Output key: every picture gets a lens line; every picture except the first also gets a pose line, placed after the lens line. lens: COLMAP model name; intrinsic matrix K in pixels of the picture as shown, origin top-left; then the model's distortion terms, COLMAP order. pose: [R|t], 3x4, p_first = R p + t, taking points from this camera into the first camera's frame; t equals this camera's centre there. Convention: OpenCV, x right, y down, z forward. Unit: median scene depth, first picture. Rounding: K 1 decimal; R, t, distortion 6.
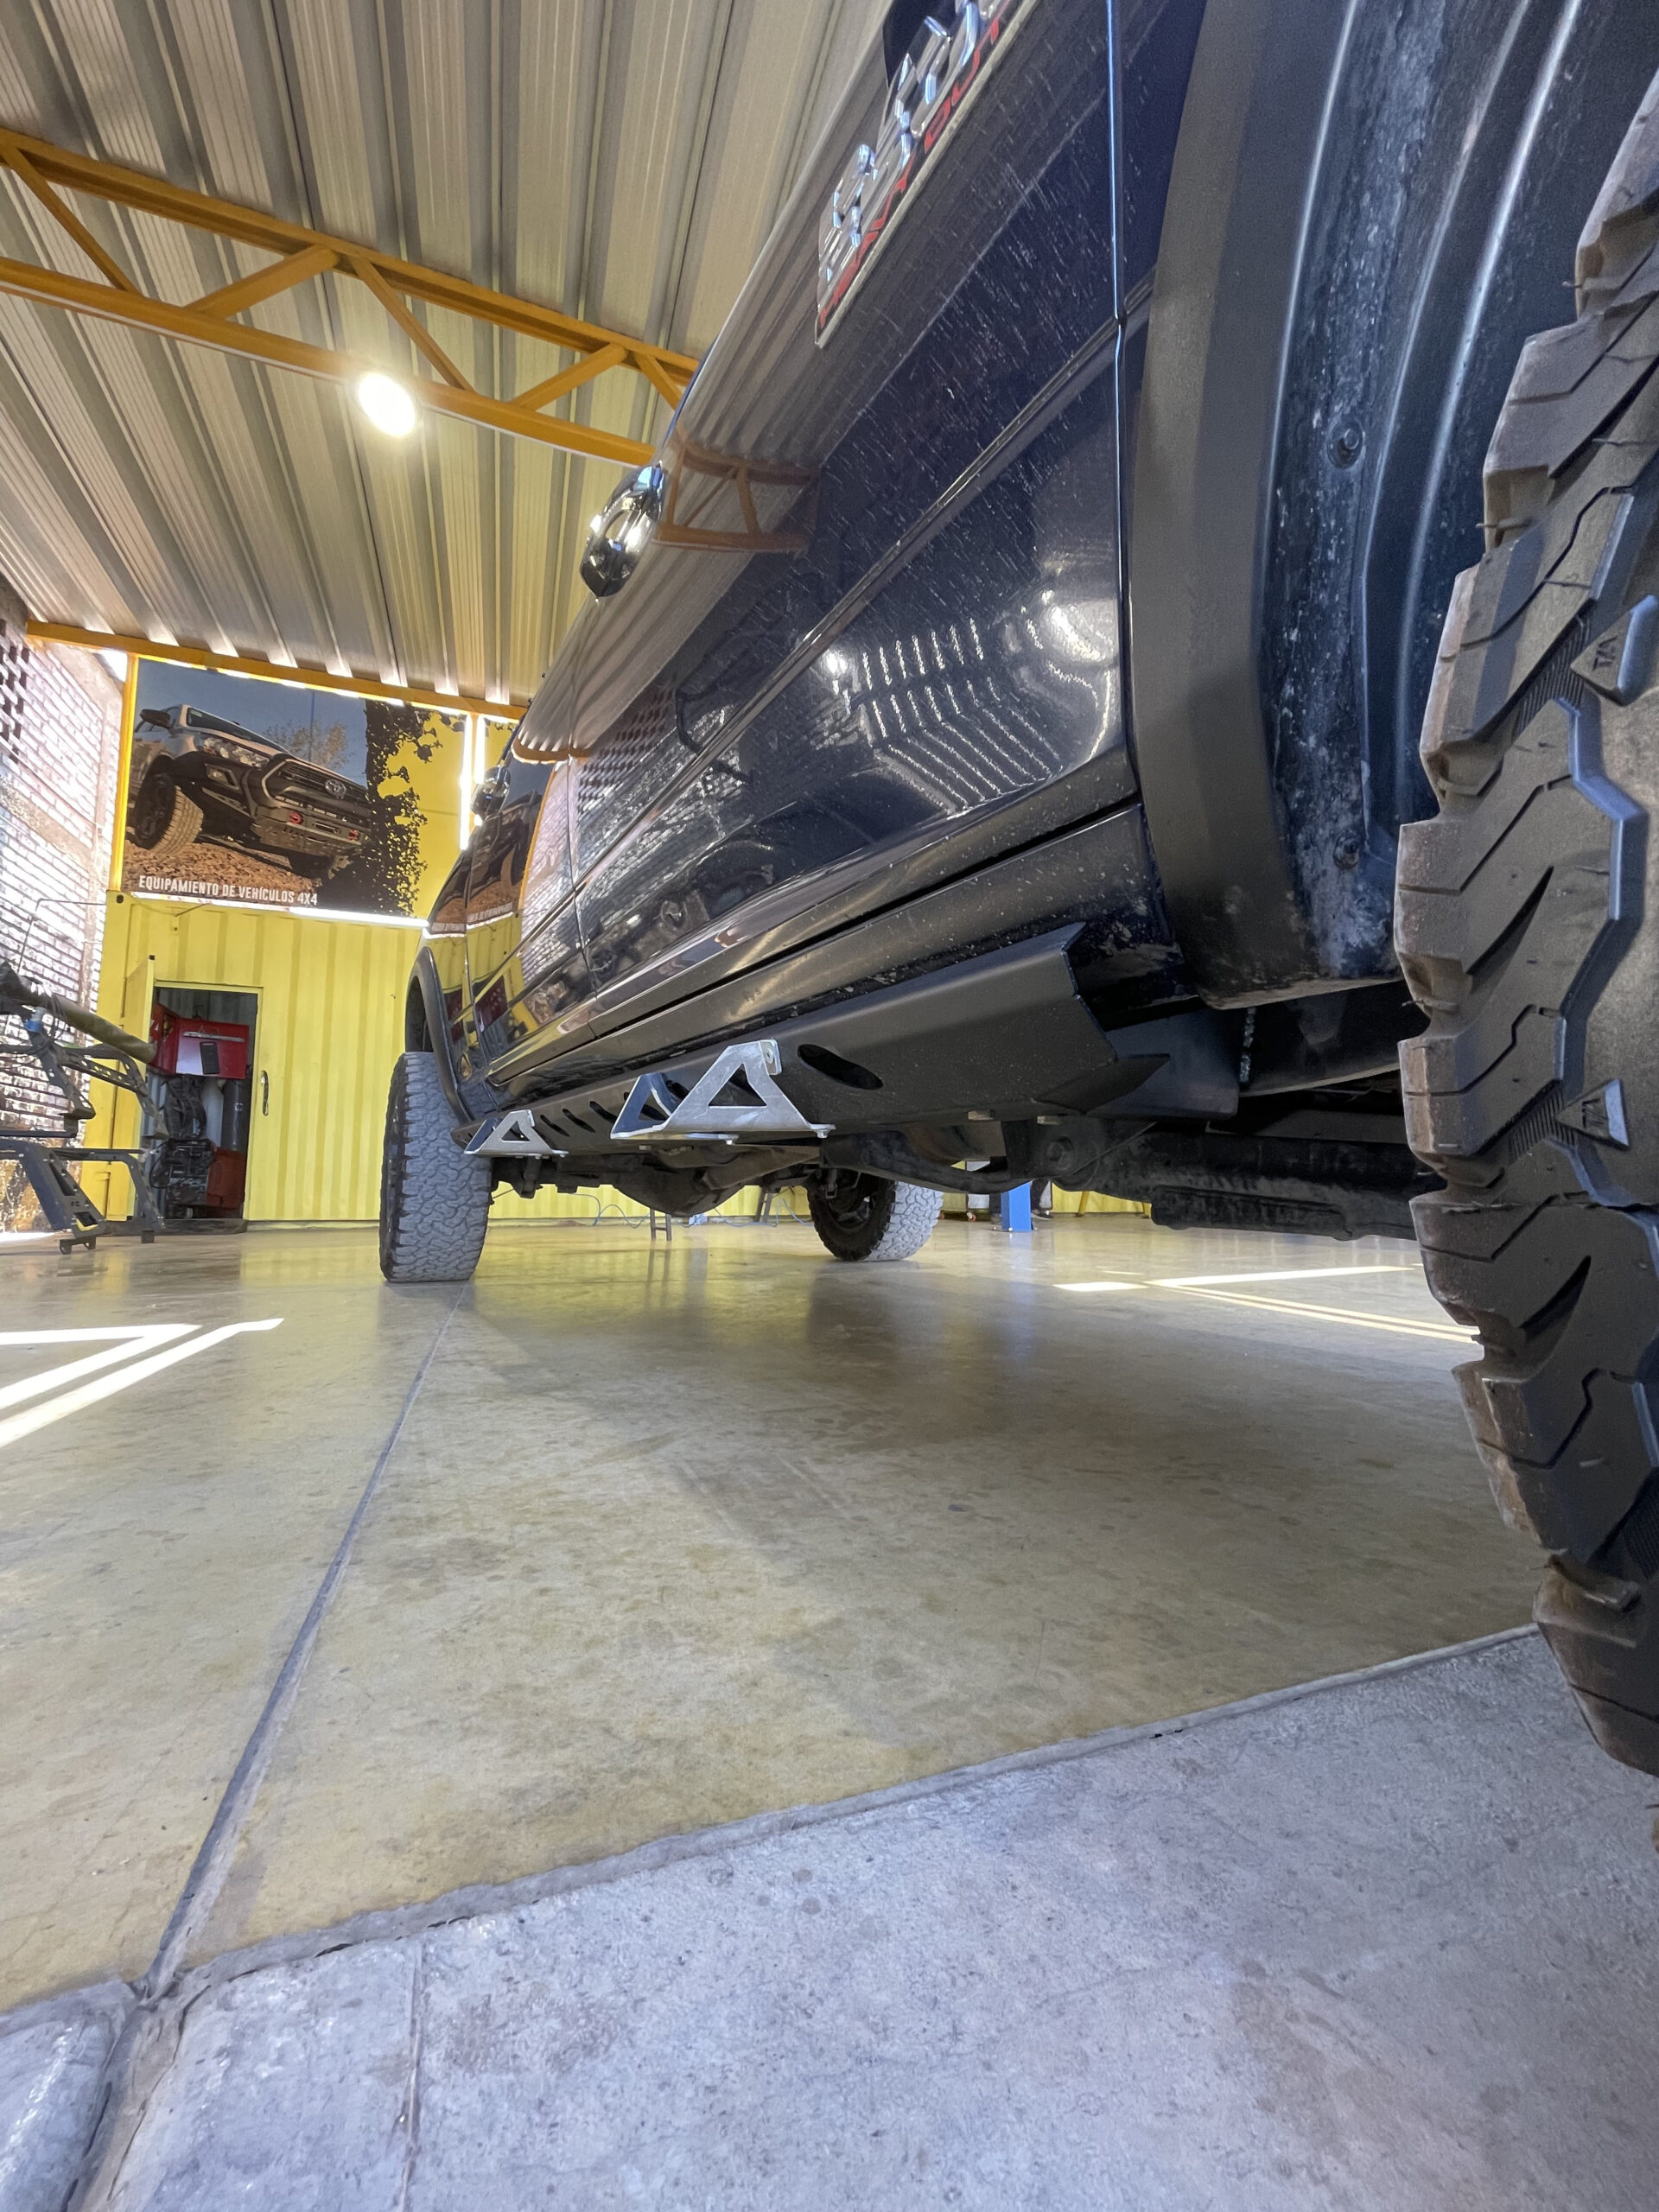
lens RADIAL K [[891.0, 0, 834.1], [0, 891.0, 1111.7], [0, 0, 1]] dist [-0.006931, 0.003842]
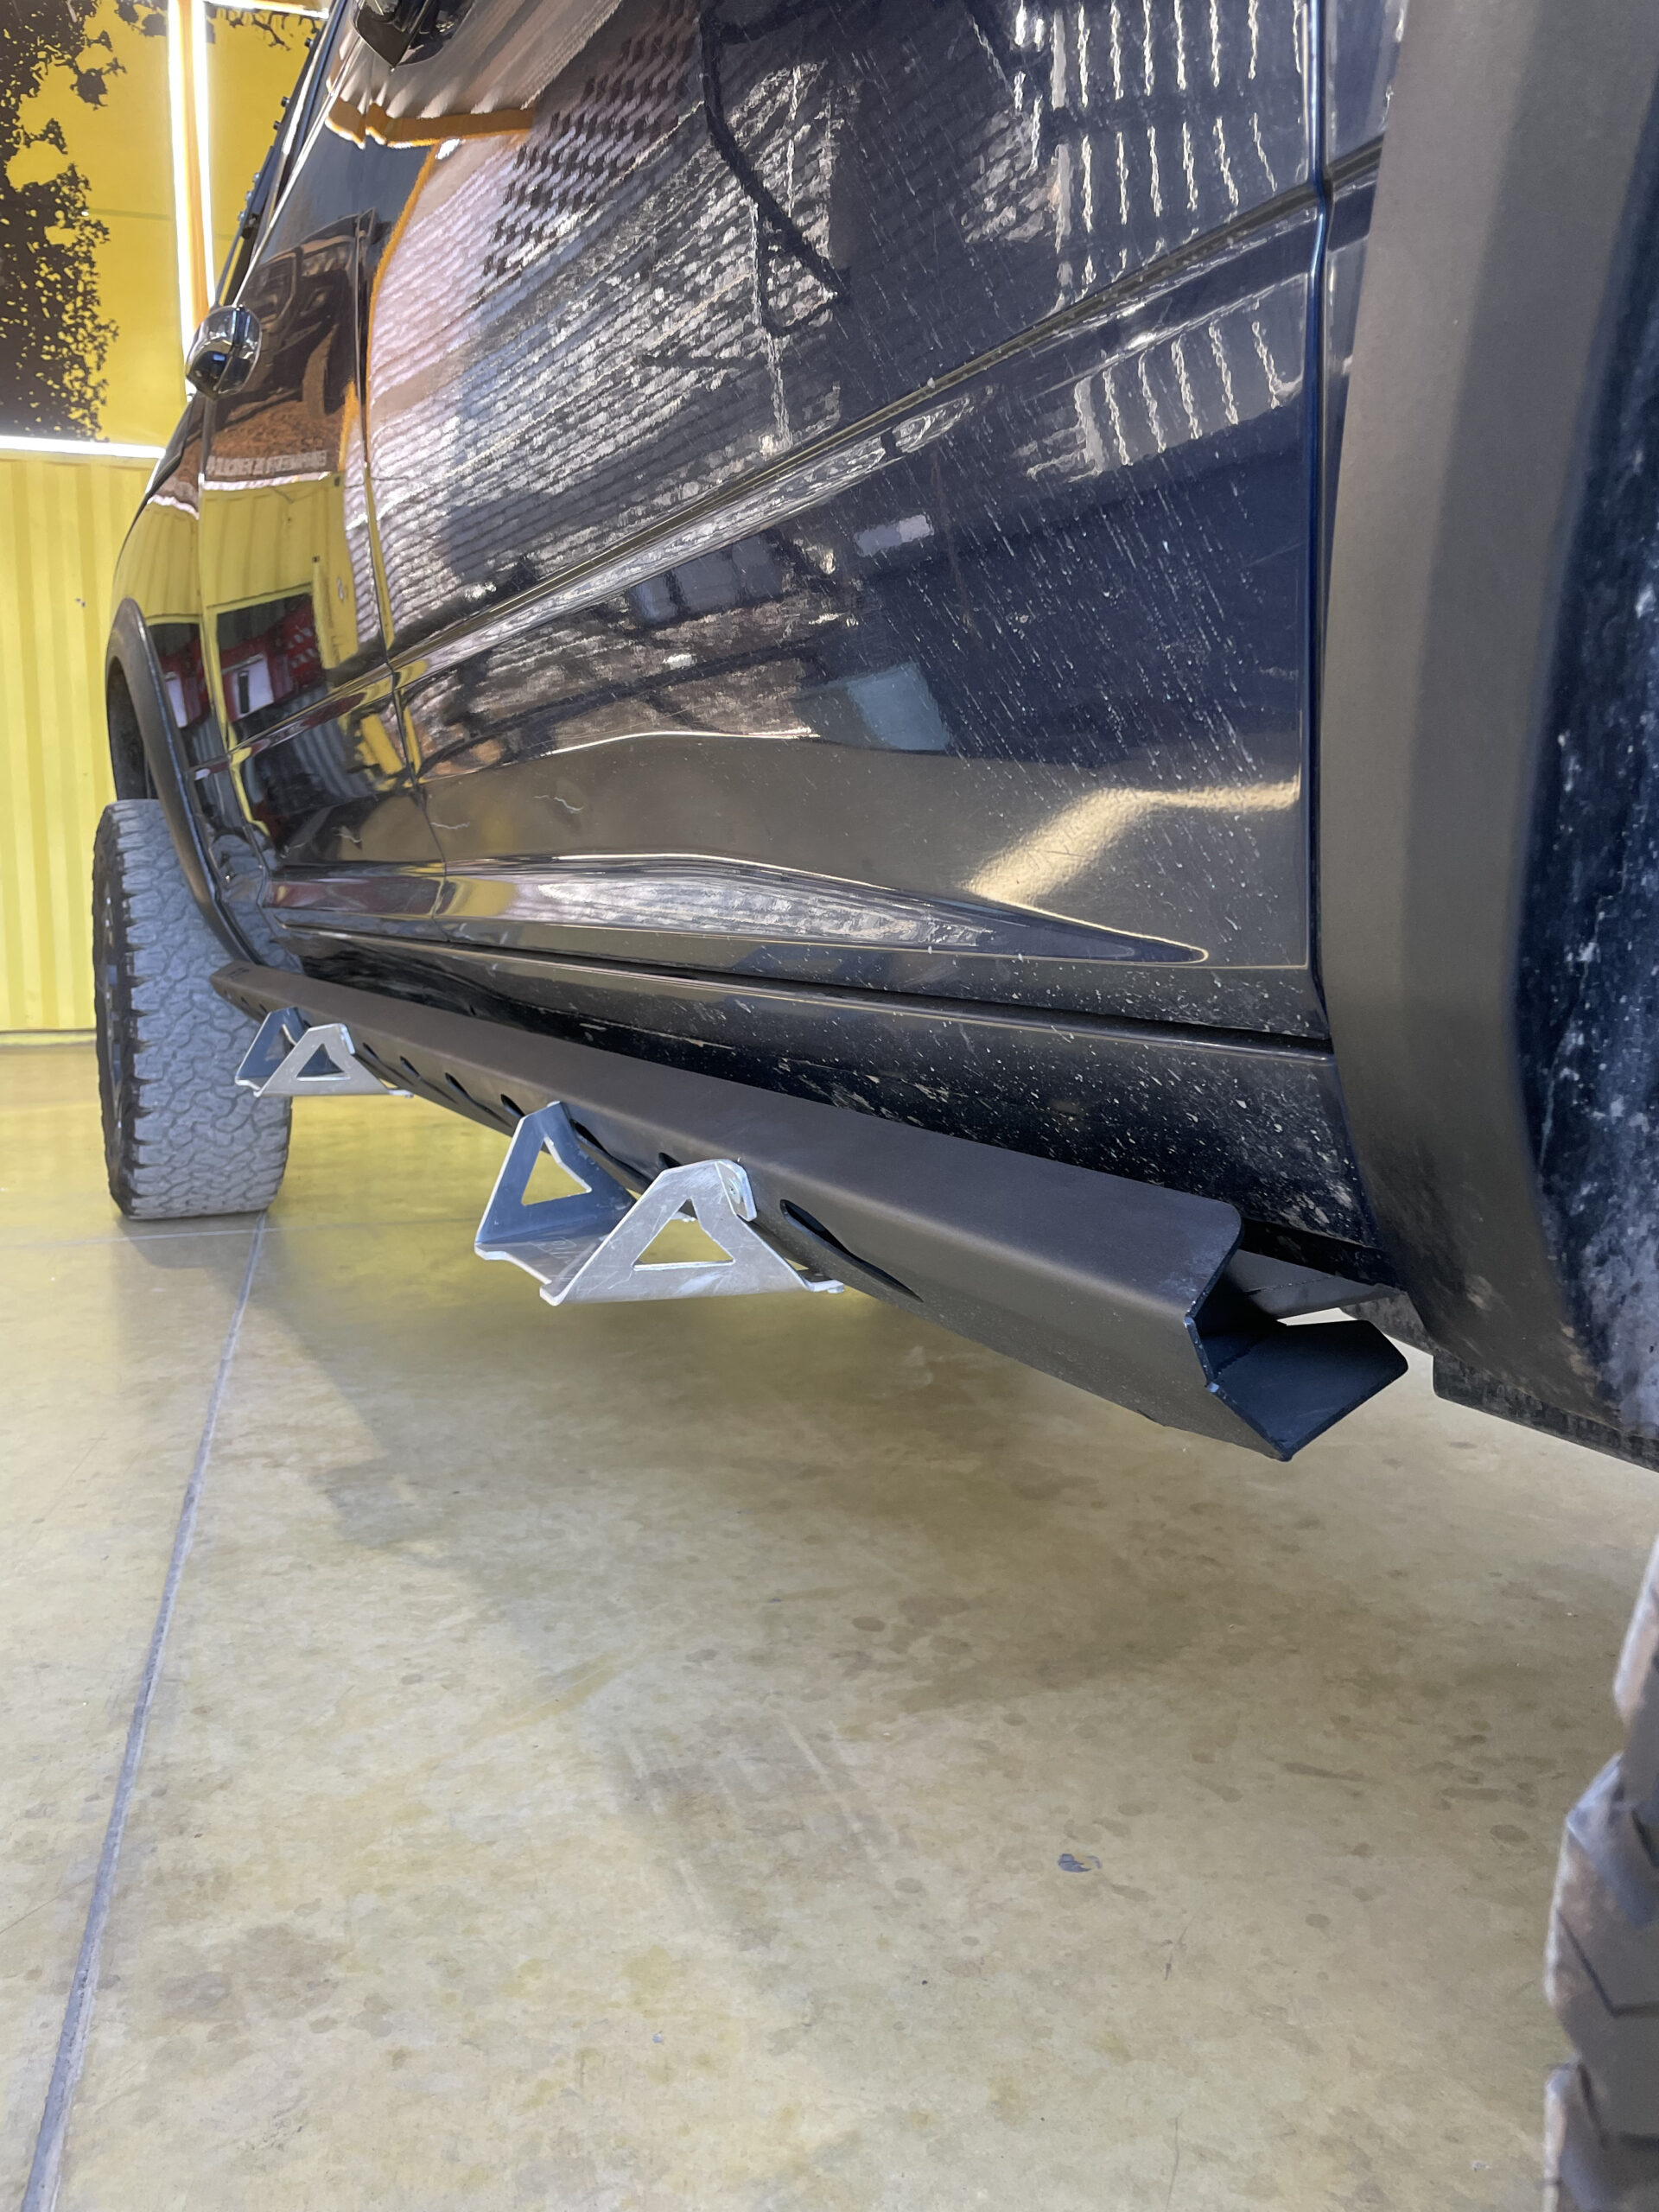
lens RADIAL K [[1675.6, 0, 841.4], [0, 1675.6, 1104.8], [0, 0, 1]] dist [0.064946, -0.084051]
pose [[0.998261, -0.004560, -0.058768, 0.055111], [0.016179, 0.979910, 0.198781, -0.307328], [0.056680, -0.199386, 0.978280, -0.032045]]
